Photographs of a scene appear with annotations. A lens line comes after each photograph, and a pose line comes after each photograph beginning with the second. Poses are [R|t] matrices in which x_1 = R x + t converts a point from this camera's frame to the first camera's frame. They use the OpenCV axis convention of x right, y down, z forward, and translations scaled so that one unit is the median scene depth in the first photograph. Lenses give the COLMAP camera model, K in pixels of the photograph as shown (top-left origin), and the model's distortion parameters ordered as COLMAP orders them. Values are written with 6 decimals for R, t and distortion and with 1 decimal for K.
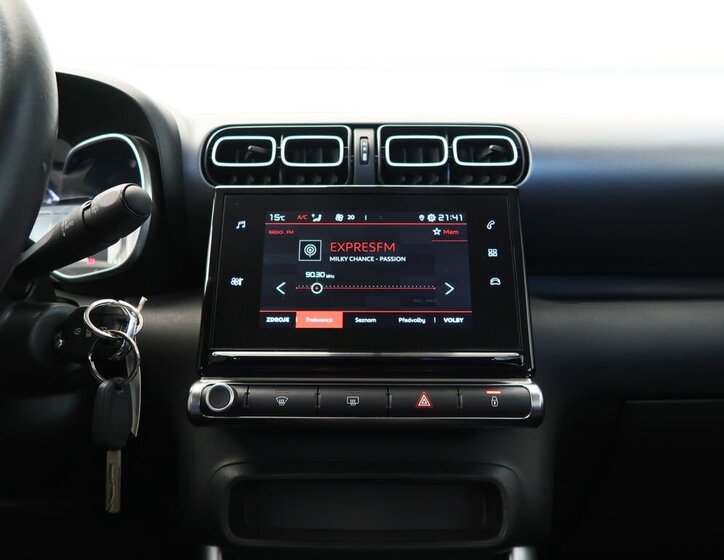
lens RADIAL K [[581.3, 0, 362.3], [0, 581.3, 280.1], [0, 0, 1]] dist [-0.029161, -0.009145]
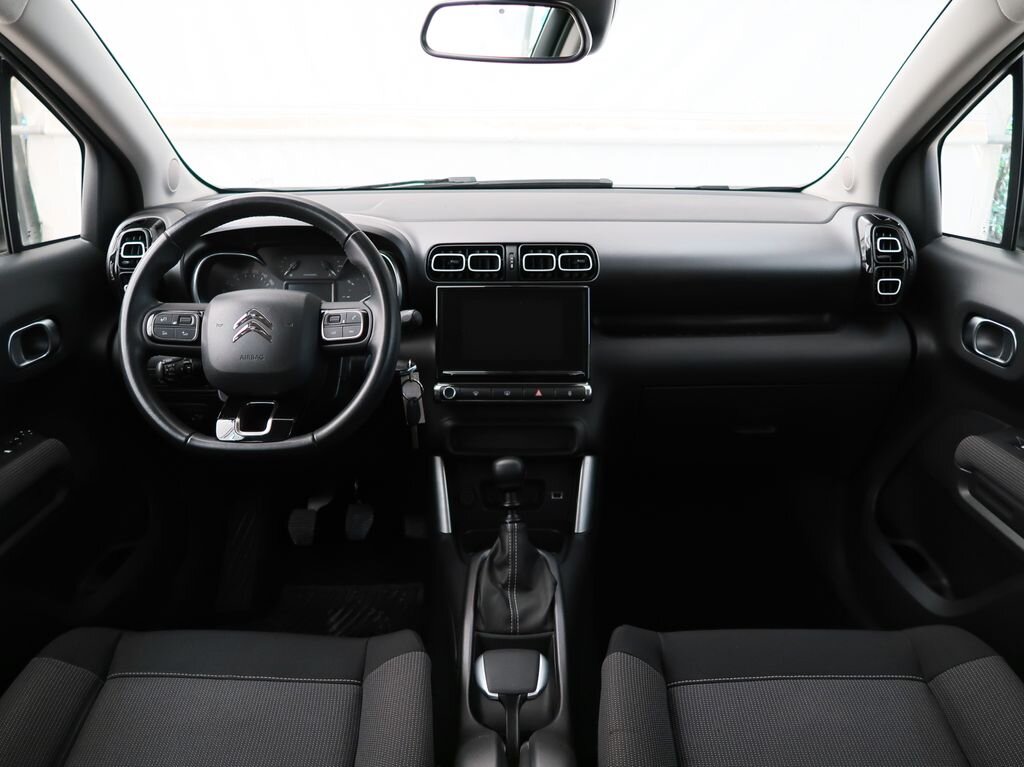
lens RADIAL K [[800.0, 0, 514.2], [0, 800.0, 380.7], [0, 0, 1]] dist [-0.033167, 0.002502]
pose [[0.999929, -0.004559, 0.010994, -0.020726], [0.001259, 0.959054, 0.283221, -0.655349], [-0.011835, -0.283187, 0.958992, -1.793619]]
